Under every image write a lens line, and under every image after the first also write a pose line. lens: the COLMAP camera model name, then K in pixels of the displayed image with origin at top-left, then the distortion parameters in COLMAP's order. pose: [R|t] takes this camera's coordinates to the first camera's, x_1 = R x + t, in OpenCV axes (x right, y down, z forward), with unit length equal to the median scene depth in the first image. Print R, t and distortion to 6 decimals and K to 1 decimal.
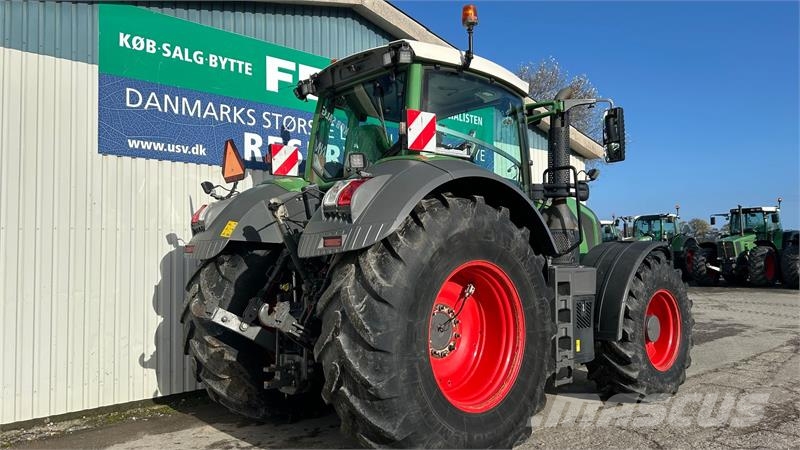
lens RADIAL K [[608.2, 0, 401.2], [0, 608.2, 225.6], [0, 0, 1]] dist [0.041277, -0.037880]
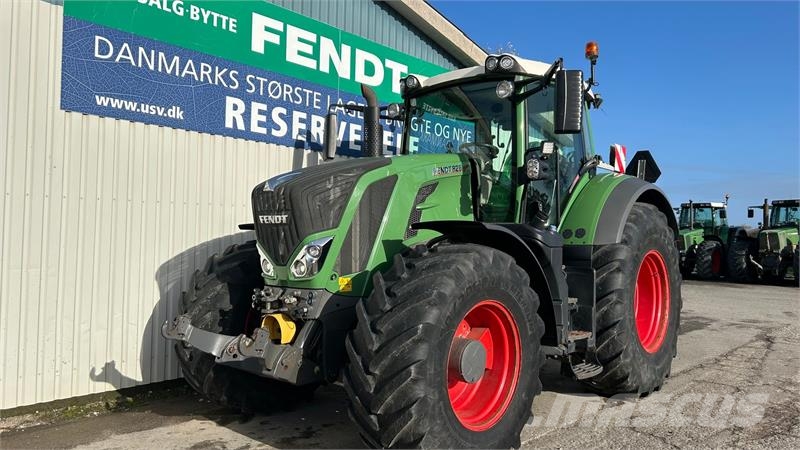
lens RADIAL K [[608.2, 0, 401.2], [0, 608.2, 223.7], [0, 0, 1]] dist [0.041277, -0.037880]
pose [[0.995236, 0.037873, 0.089835, -0.084169], [-0.040220, 0.998891, 0.024466, 0.002923], [-0.088809, -0.027963, 0.995656, 0.086185]]
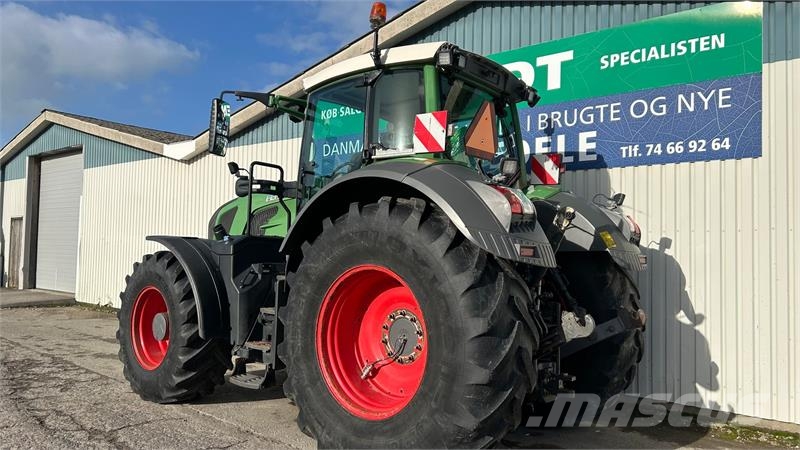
lens RADIAL K [[608.2, 0, 398.1], [0, 608.2, 223.5], [0, 0, 1]] dist [0.041277, -0.037880]
pose [[0.102113, -0.037069, -0.994082, 1.104744], [0.014687, 0.999253, -0.035753, 0.035195], [0.994664, -0.010949, 0.102581, 1.016893]]
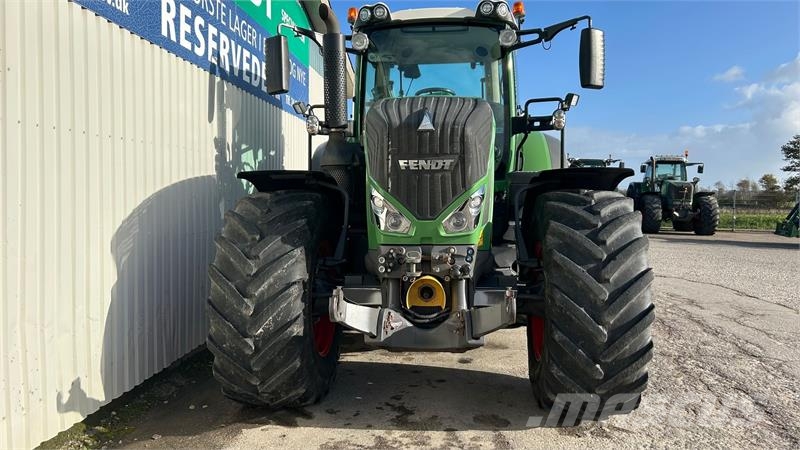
lens RADIAL K [[608.2, 0, 406.3], [0, 608.2, 231.0], [0, 0, 1]] dist [0.041277, -0.037880]
pose [[0.738089, -0.021819, 0.674351, -0.574121], [-0.048086, 0.995234, 0.084833, 0.035865], [-0.672988, -0.095041, 0.733522, 0.375943]]
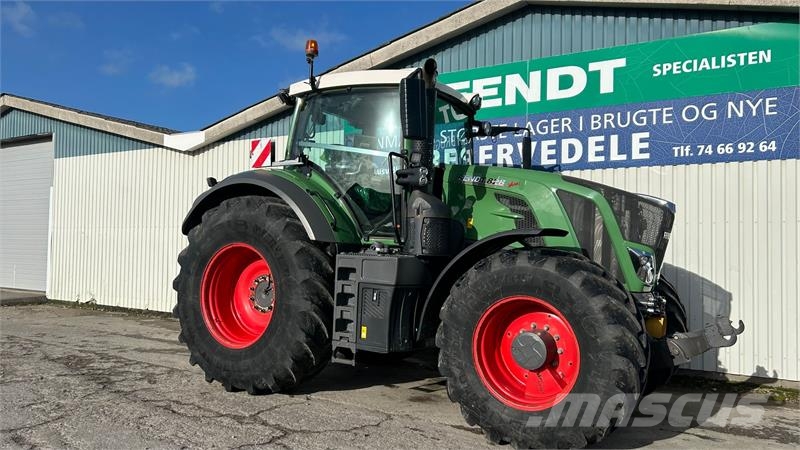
lens RADIAL K [[605.3, 0, 405.1], [0, 605.3, 230.8], [0, 0, 1]] dist [0.028429, -0.007065]
pose [[0.259266, -0.017385, -0.965649, 1.098506], [0.019416, 0.999730, -0.012786, 0.037726], [0.965611, -0.015434, 0.259533, 0.702290]]
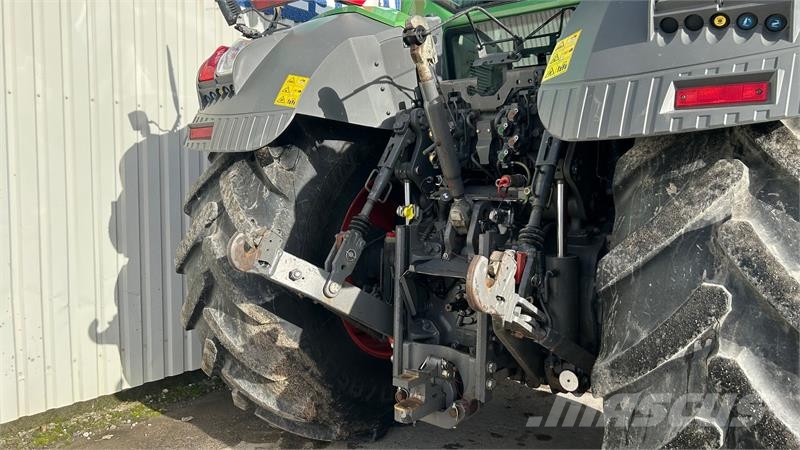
lens RADIAL K [[608.2, 0, 402.2], [0, 608.2, 225.6], [0, 0, 1]] dist [0.041277, -0.037880]
pose [[0.991036, 0.012299, 0.133025, -0.214167], [-0.029651, 0.991167, 0.129262, 0.038851], [-0.130261, -0.132047, 0.982647, 0.410147]]
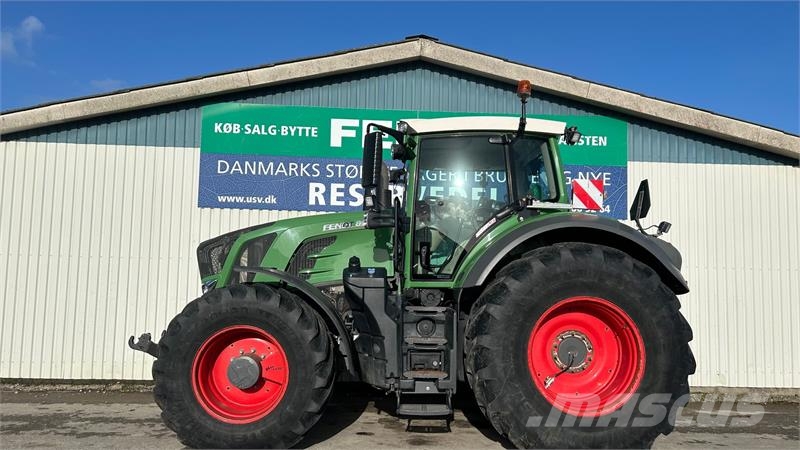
lens RADIAL K [[593.5, 0, 402.2], [0, 593.5, 232.8], [0, 0, 1]] dist [0.098837, -0.022012]
pose [[0.752537, -0.025299, -0.658064, 0.787685], [-0.001778, 0.999180, -0.040446, 0.000351], [0.658547, 0.031608, 0.751875, 0.230864]]
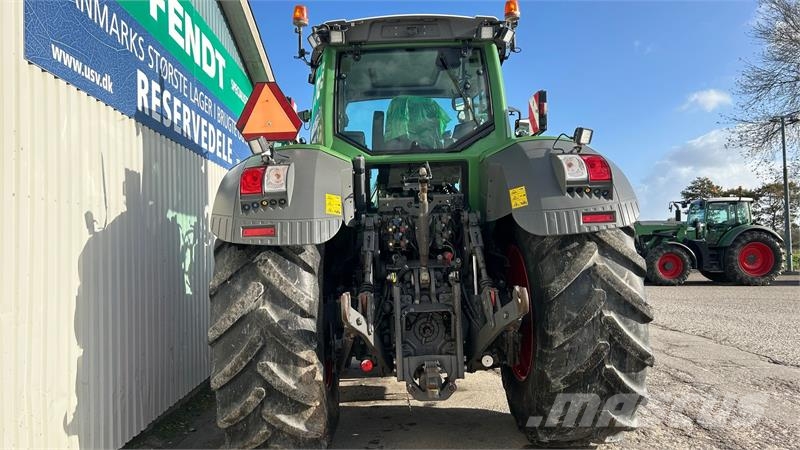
lens RADIAL K [[608.2, 0, 396.0], [0, 608.2, 229.3], [0, 0, 1]] dist [0.041277, -0.037880]
pose [[0.661308, 0.013547, 0.749992, -0.655860], [-0.009641, 0.999908, -0.009561, 0.035652], [-0.750053, -0.000908, 0.661377, 0.369986]]
